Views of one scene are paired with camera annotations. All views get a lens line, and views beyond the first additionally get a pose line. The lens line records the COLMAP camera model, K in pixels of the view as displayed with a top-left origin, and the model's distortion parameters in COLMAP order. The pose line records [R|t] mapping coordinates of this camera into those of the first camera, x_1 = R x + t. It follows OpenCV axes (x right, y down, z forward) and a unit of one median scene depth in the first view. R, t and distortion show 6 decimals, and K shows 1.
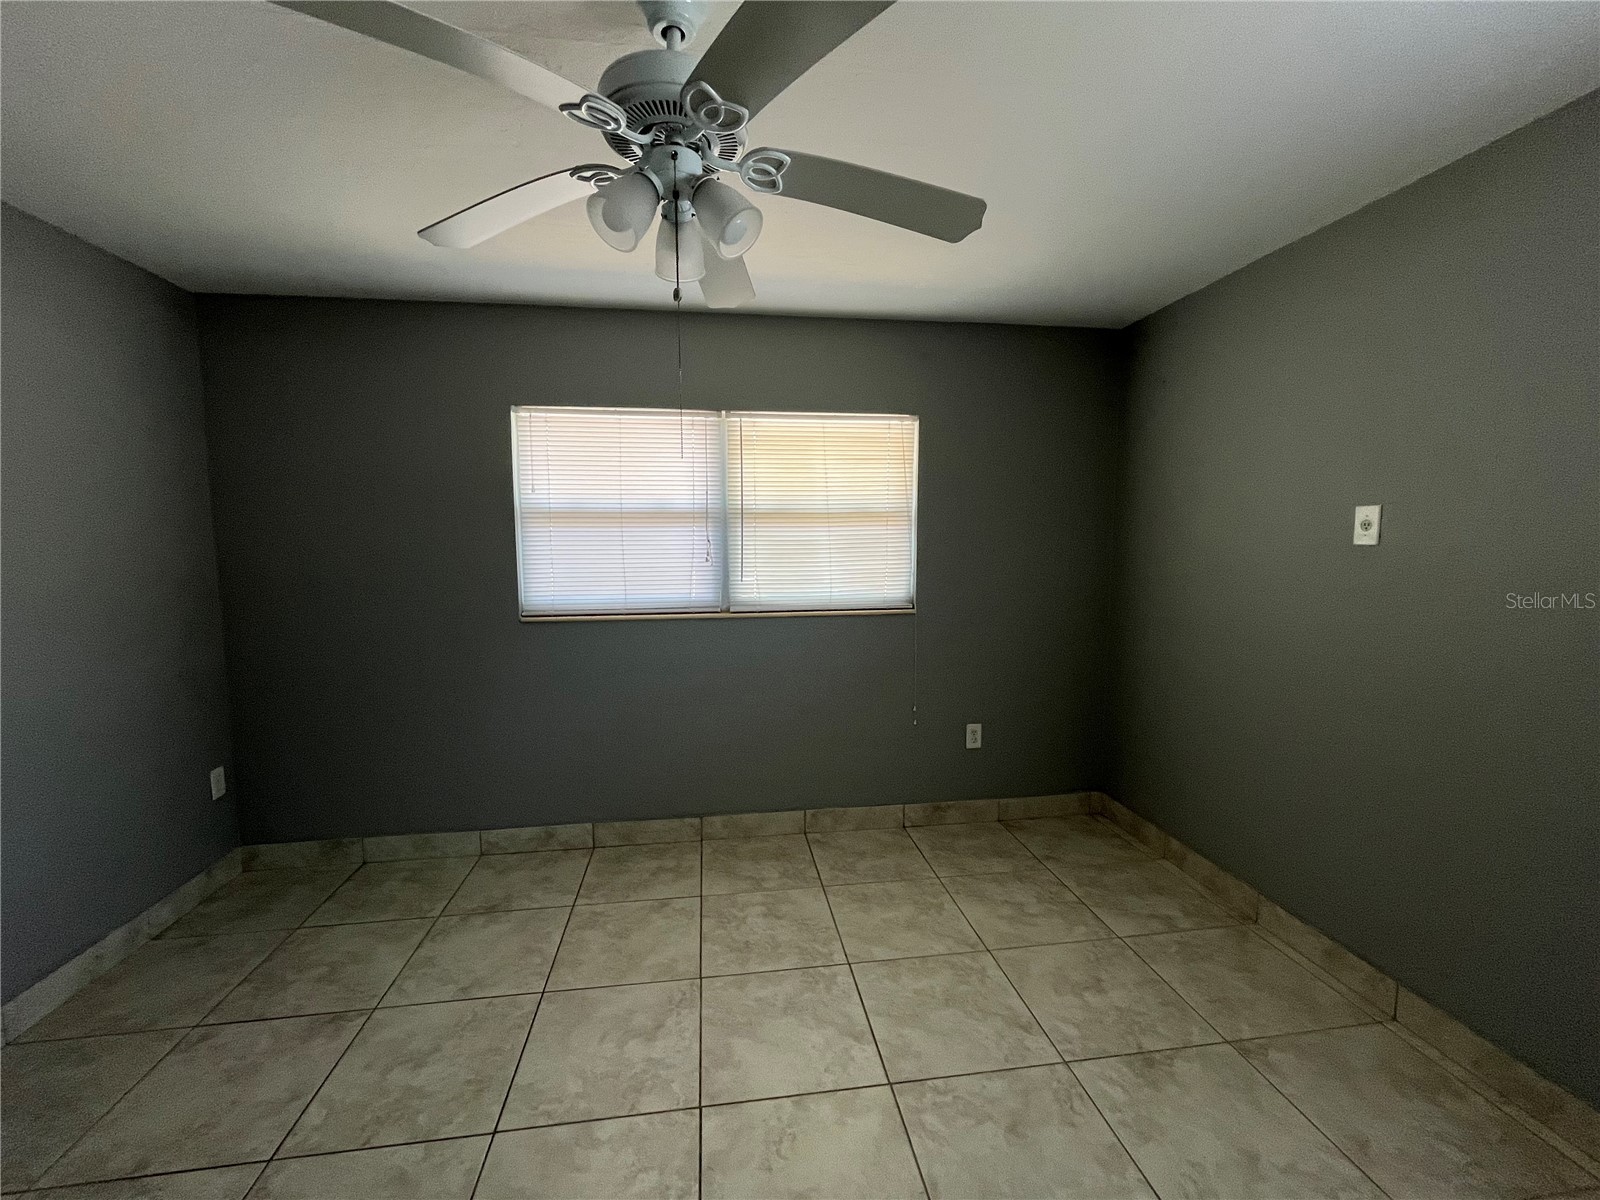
lens RADIAL K [[656.1, 0, 796.3], [0, 656.1, 606.7], [0, 0, 1]] dist [-0.003896, 0.000793]
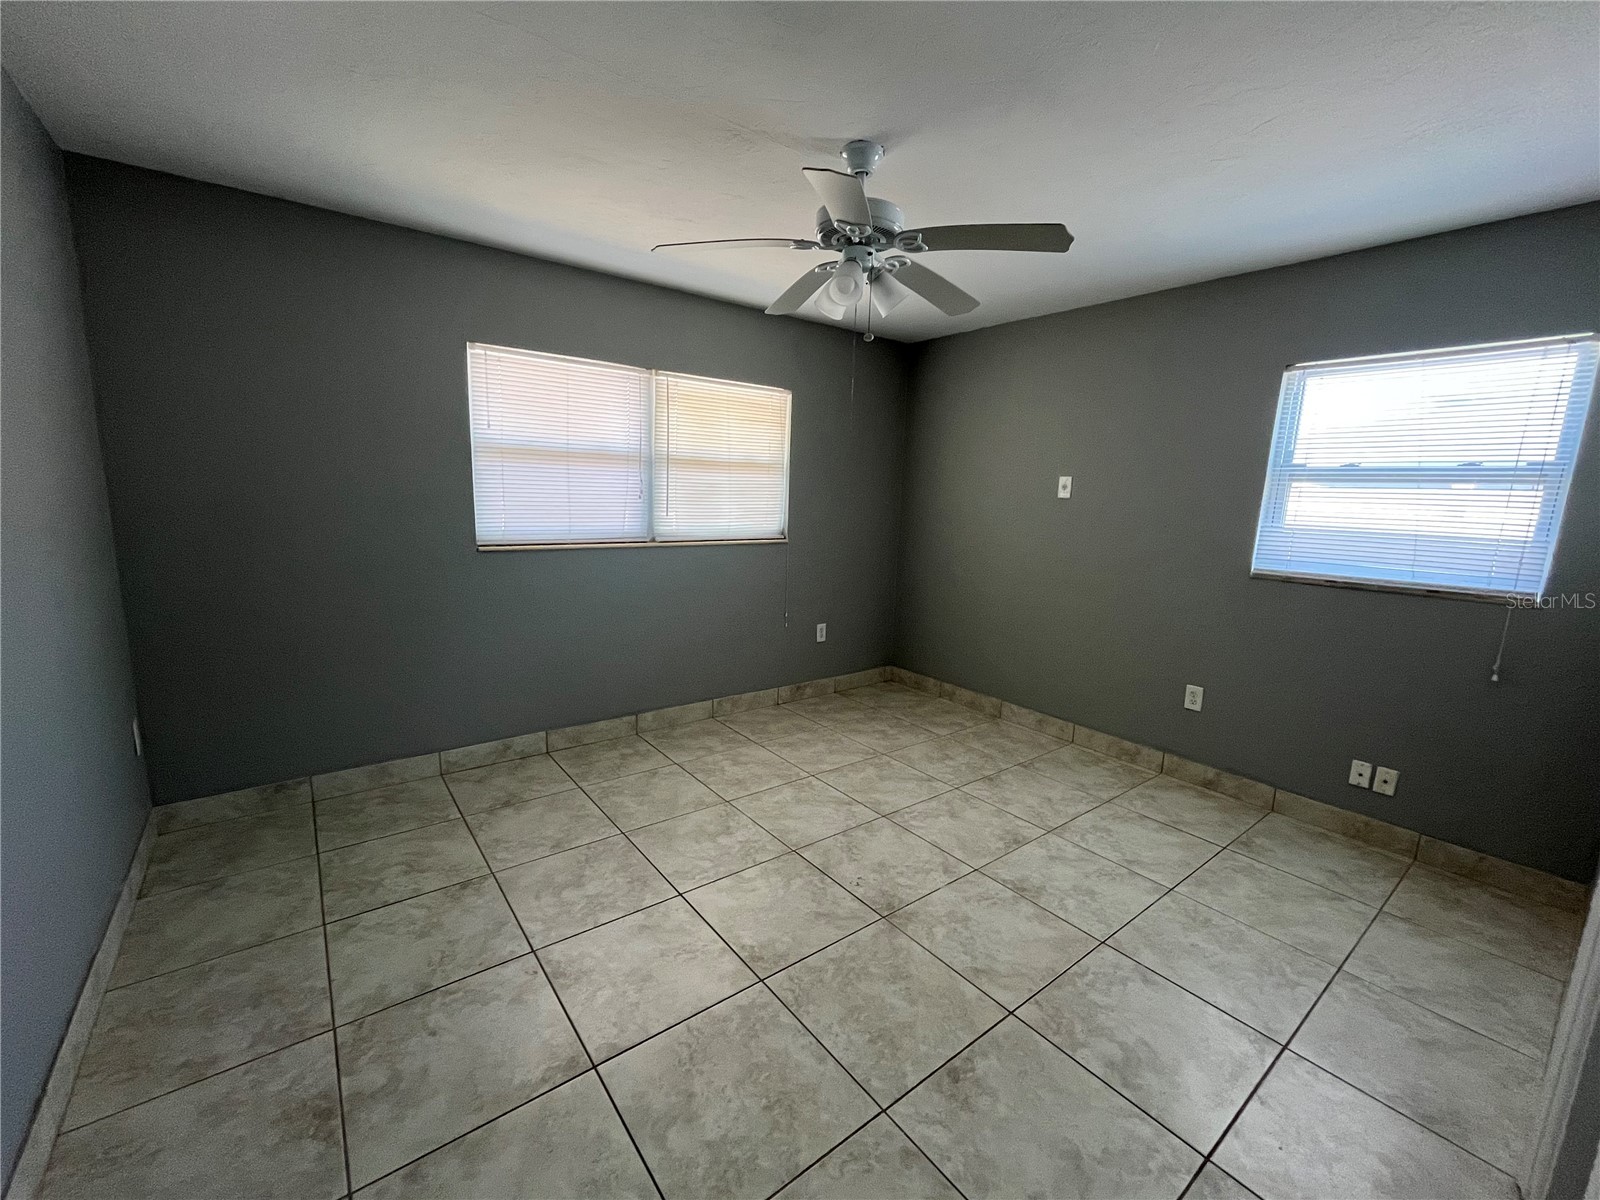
lens RADIAL K [[656.1, 0, 795.6], [0, 656.1, 609.0], [0, 0, 1]] dist [-0.003896, 0.000793]
pose [[0.869425, -0.055443, 0.490945, -0.577414], [0.016078, 0.996332, 0.084044, 0.041186], [-0.493804, -0.065177, 0.867127, -0.207278]]
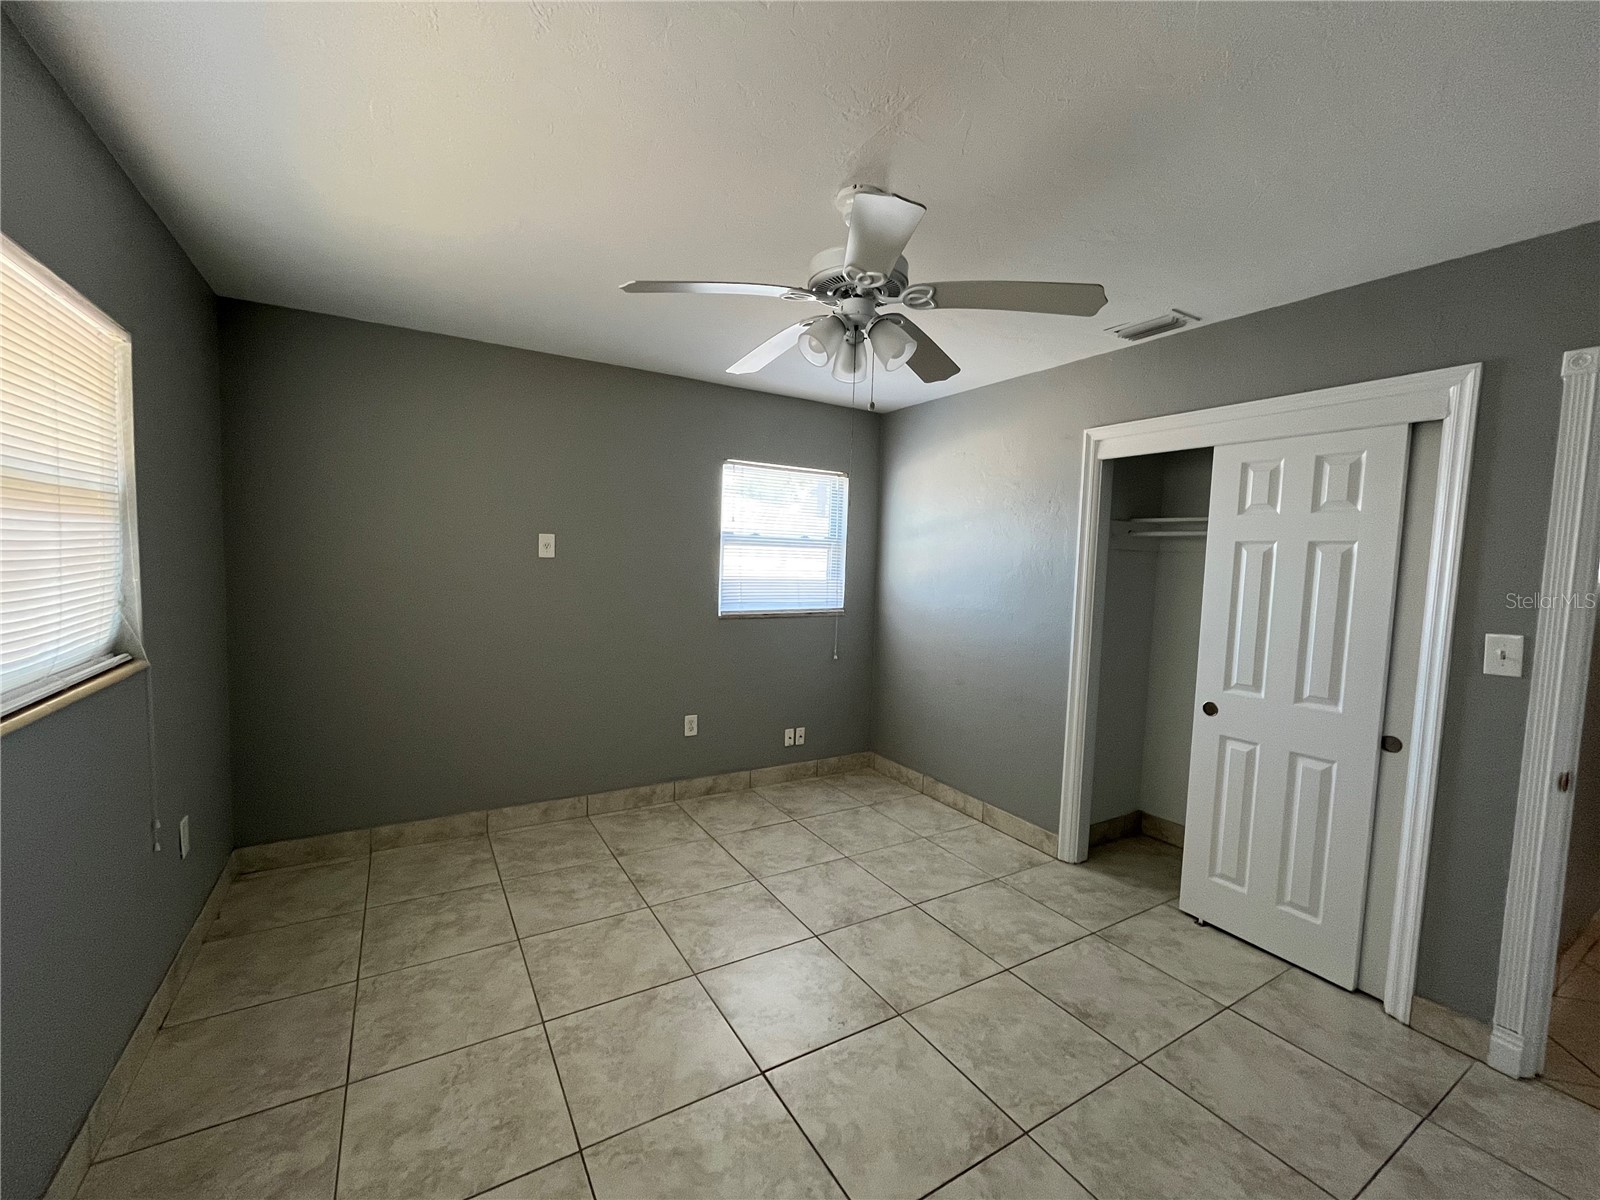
lens RADIAL K [[656.1, 0, 800.0], [0, 656.1, 605.6], [0, 0, 1]] dist [-0.003896, 0.000793]
pose [[-0.395398, -0.073214, 0.915587, -0.742545], [0.067324, 0.991827, 0.108384, -0.087293], [-0.916039, 0.104496, -0.387237, 0.849342]]
